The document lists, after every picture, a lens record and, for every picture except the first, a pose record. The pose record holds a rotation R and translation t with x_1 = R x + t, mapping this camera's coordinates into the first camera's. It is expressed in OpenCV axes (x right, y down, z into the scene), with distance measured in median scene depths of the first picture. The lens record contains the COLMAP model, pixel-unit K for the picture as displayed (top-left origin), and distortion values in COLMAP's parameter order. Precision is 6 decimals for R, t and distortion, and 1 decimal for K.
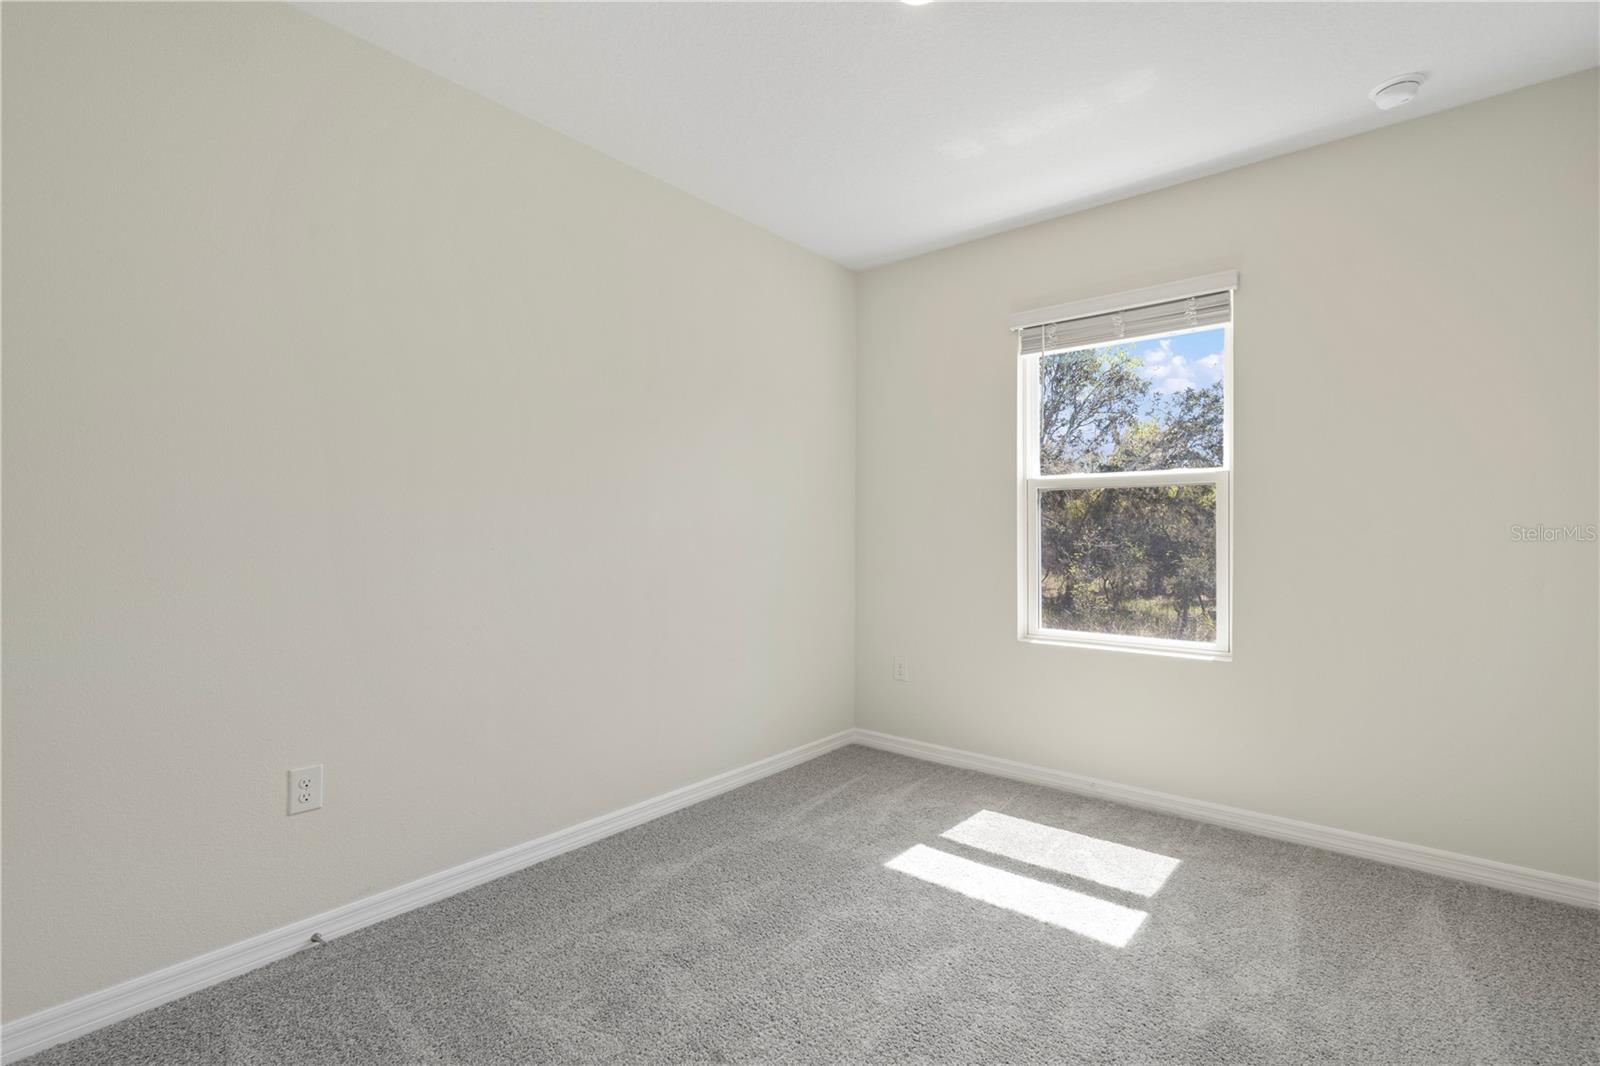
lens RADIAL K [[736.6, 0, 801.0], [0, 736.6, 538.8], [0, 0, 1]] dist [-0.001311, 0.000541]
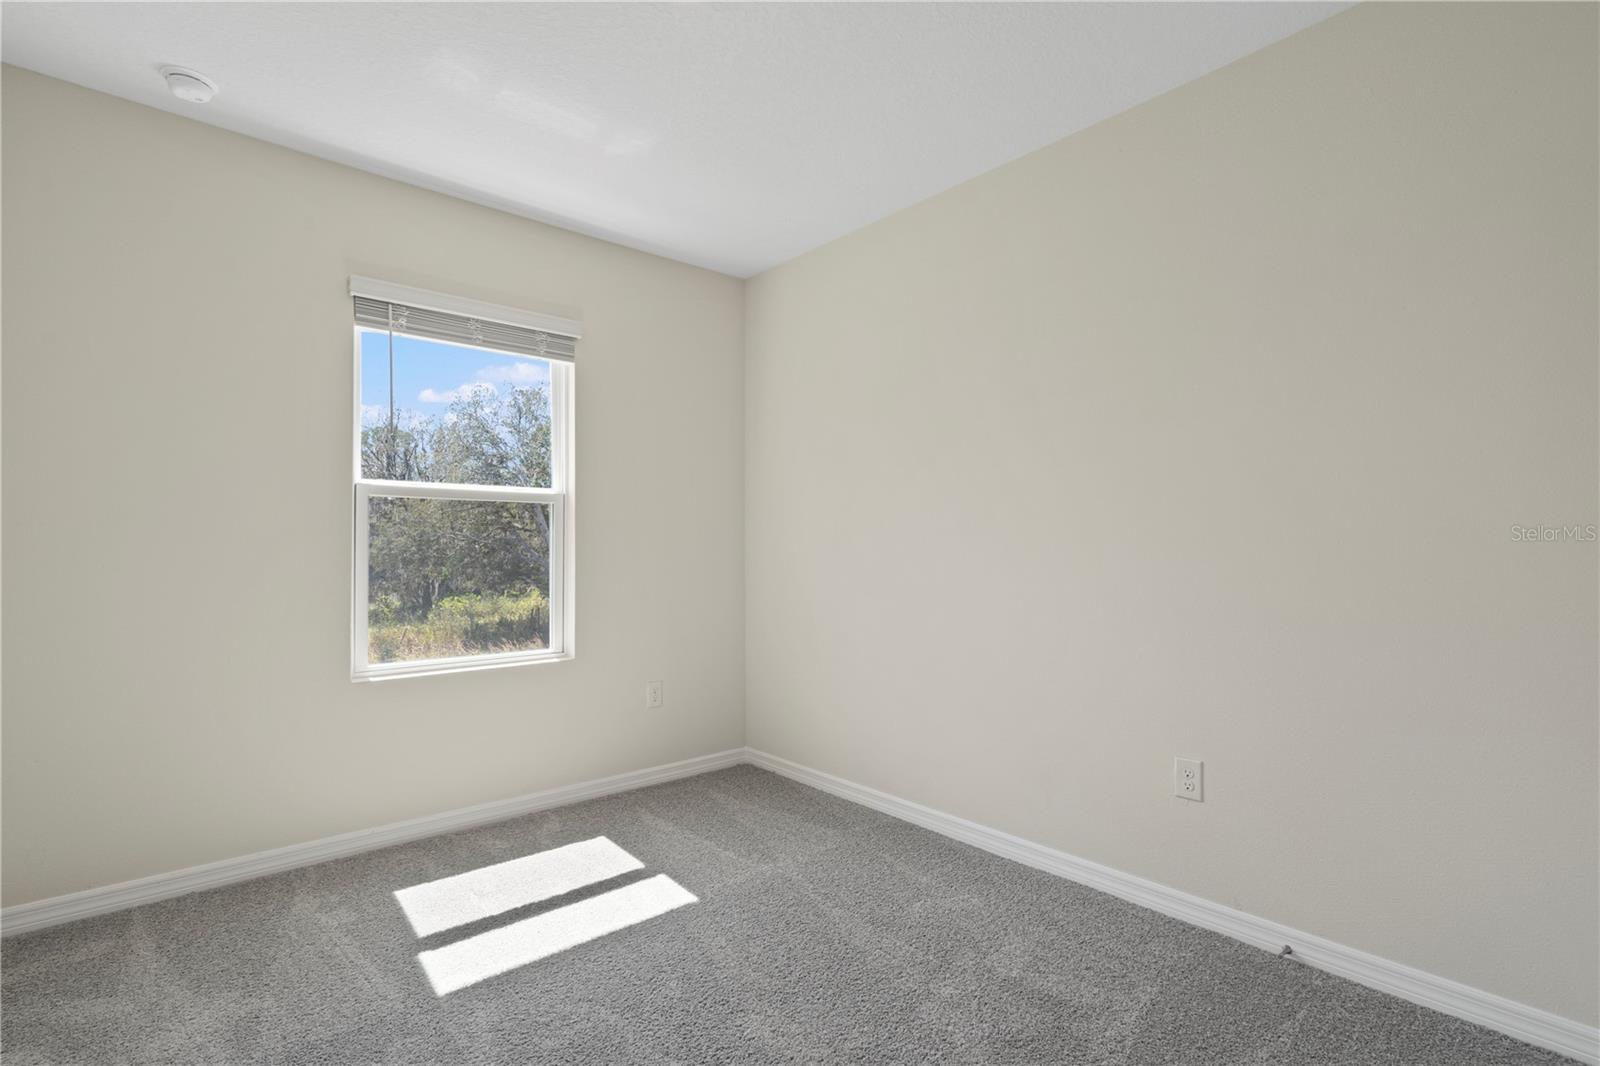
lens RADIAL K [[724.6, 0, 799.5], [0, 724.6, 554.2], [0, 0, 1]] dist [-0.000081, 0.000109]
pose [[0.162608, 0.002493, 0.986688, -0.476021], [0.012119, 0.999916, -0.004524, 0.013326], [-0.986616, 0.012693, 0.162564, 0.465178]]
